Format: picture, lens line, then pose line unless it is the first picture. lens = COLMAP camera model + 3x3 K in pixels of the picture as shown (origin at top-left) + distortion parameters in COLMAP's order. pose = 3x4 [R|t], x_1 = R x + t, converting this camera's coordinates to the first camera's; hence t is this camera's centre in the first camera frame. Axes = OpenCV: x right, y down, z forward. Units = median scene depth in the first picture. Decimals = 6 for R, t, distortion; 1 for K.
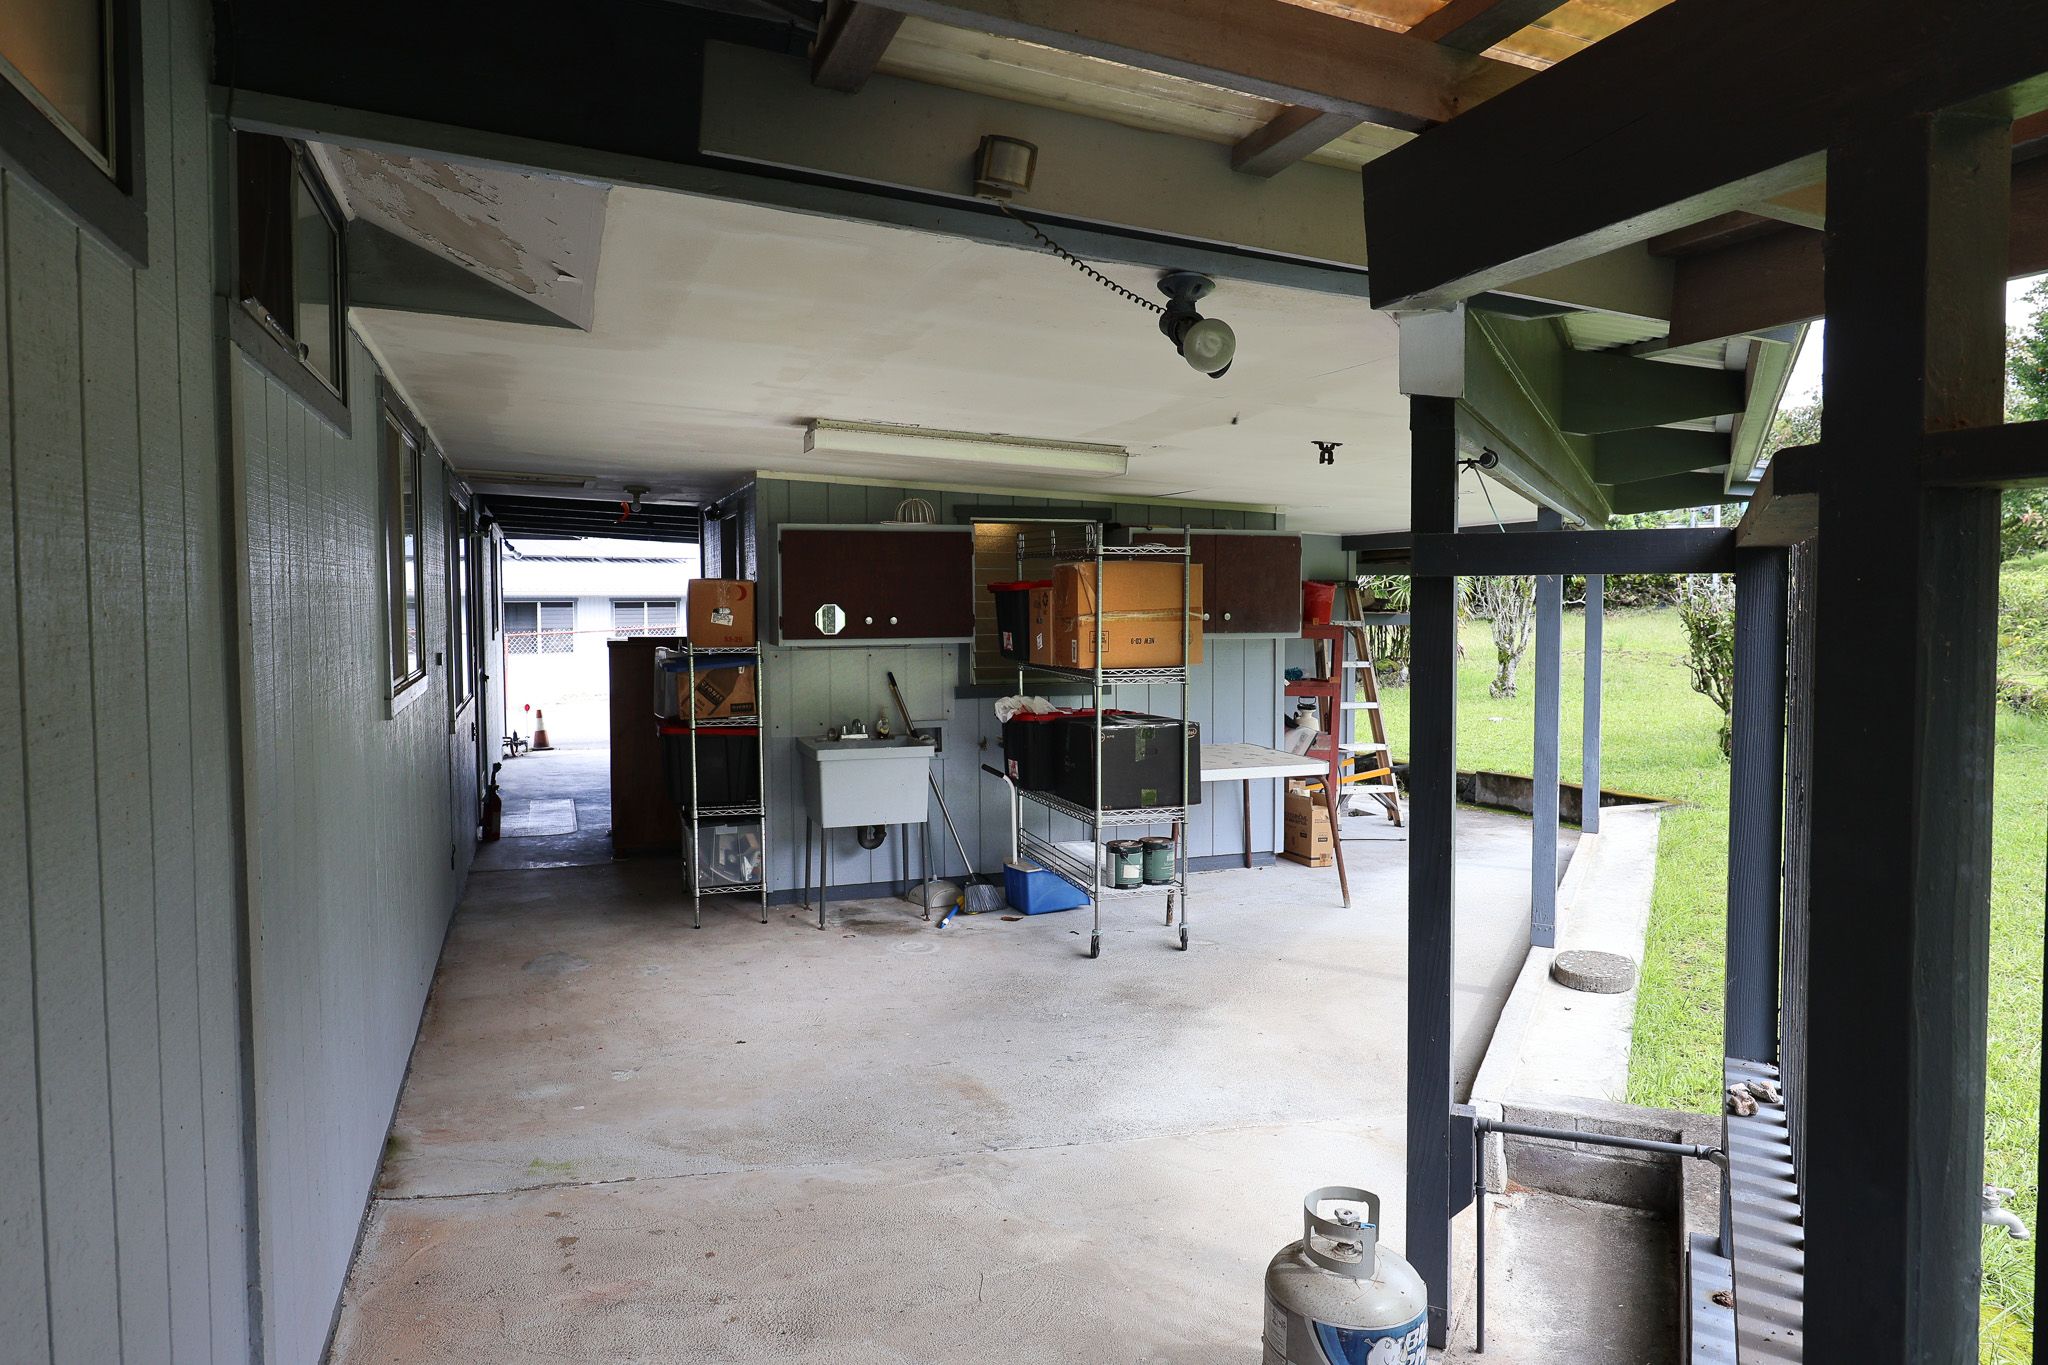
lens RADIAL K [[1346.5, 0, 1034.9], [0, 1346.5, 679.4], [0, 0, 1]] dist [-0.001395, -0.002966]
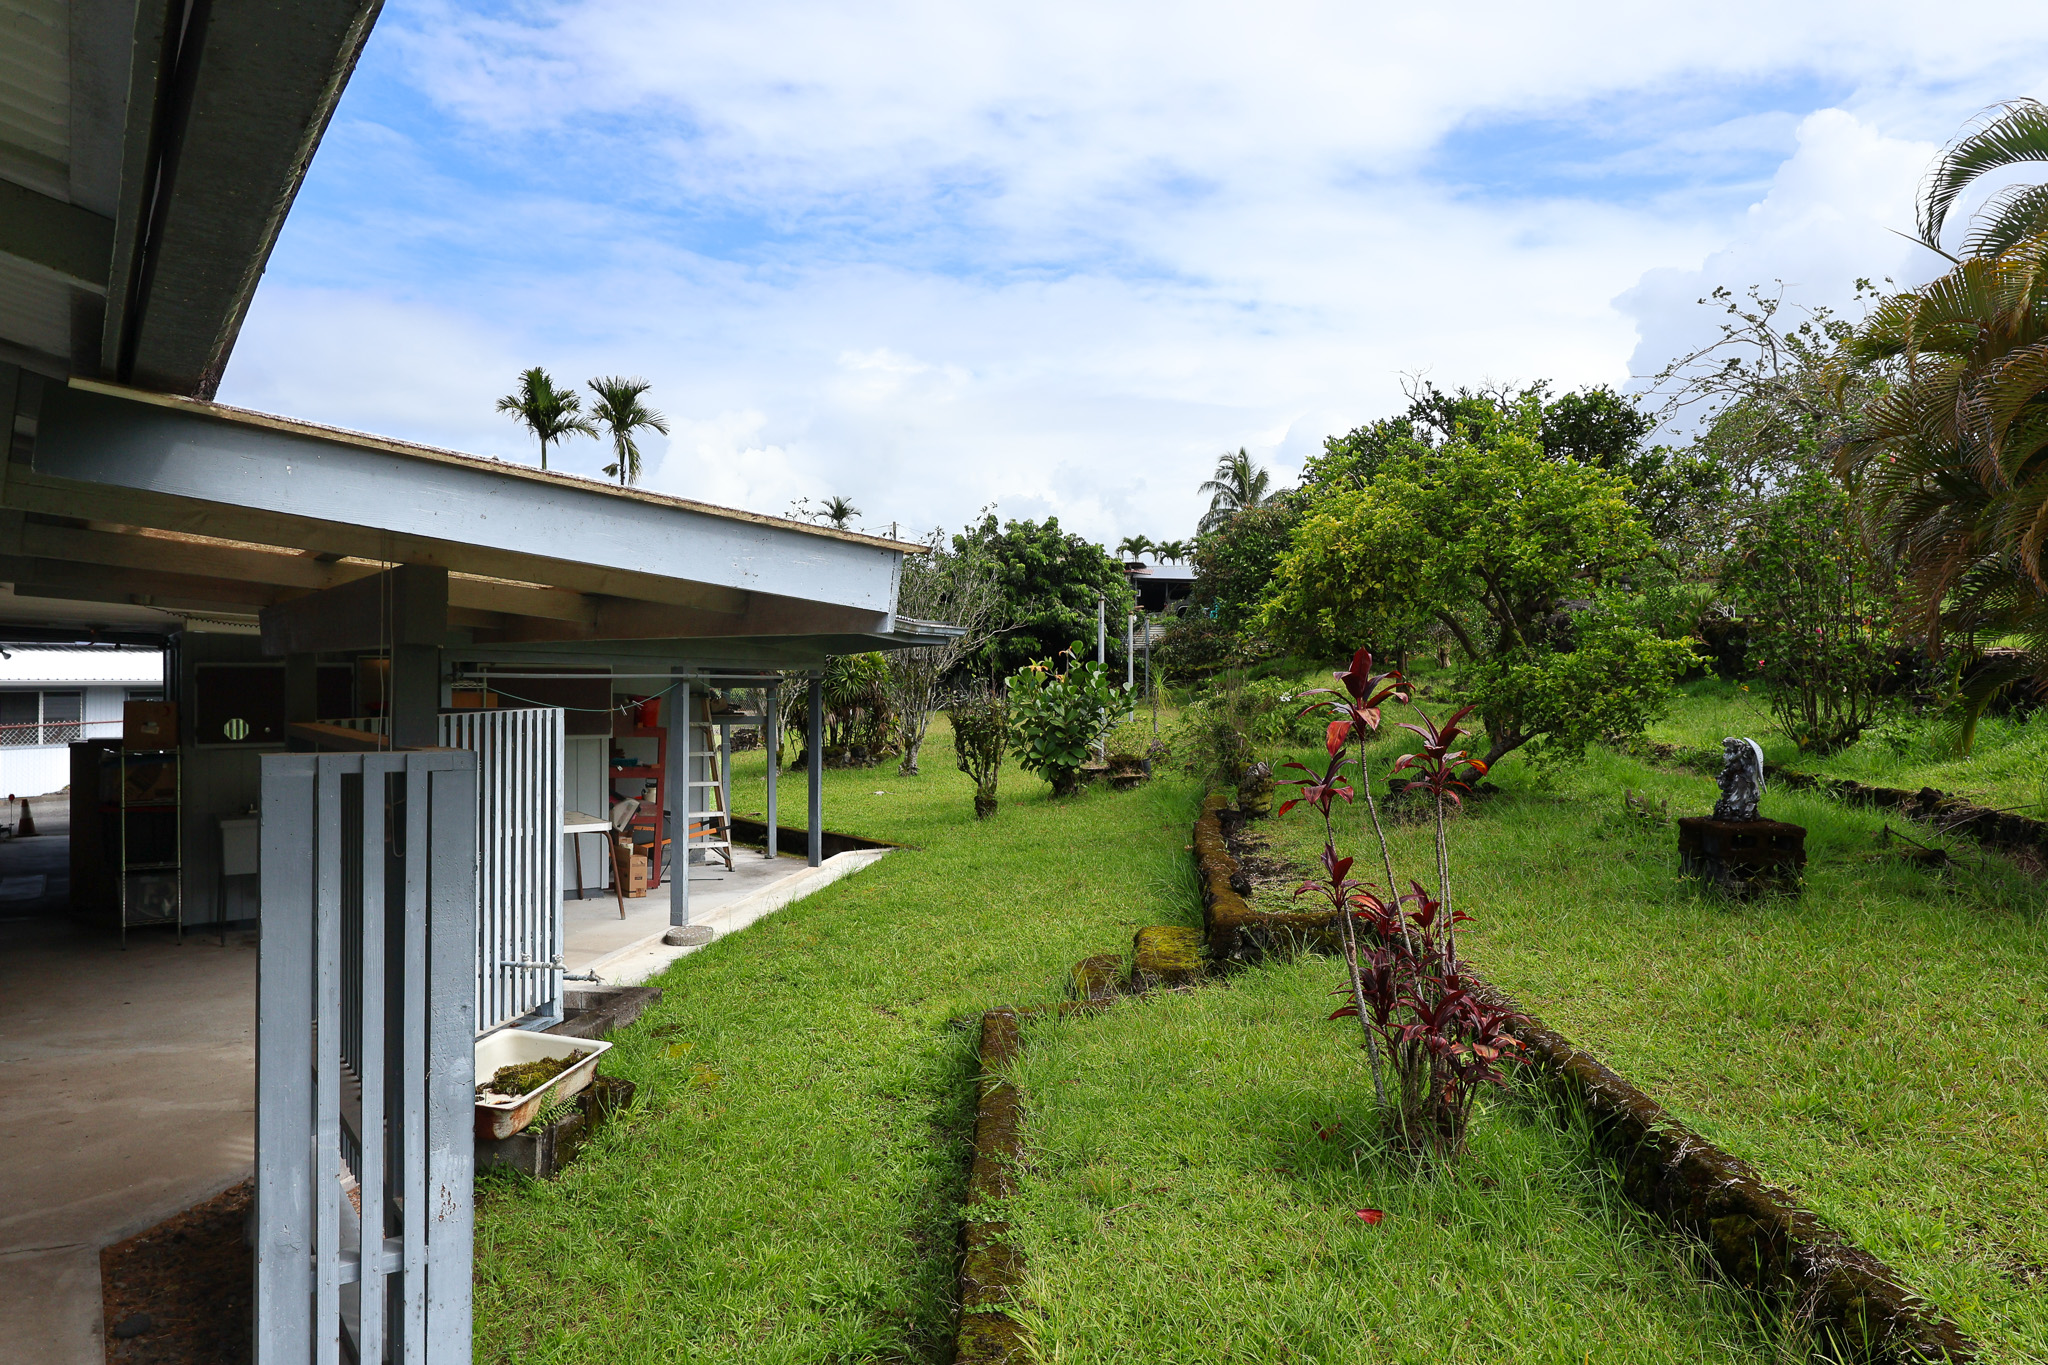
lens RADIAL K [[1346.5, 0, 1034.9], [0, 1346.5, 679.4], [0, 0, 1]] dist [-0.001395, -0.002966]
pose [[0.962947, 0.005533, 0.269634, 0.277769], [0.010462, 0.998271, -0.057849, -0.005850], [-0.269488, 0.058526, 0.961224, -0.604495]]
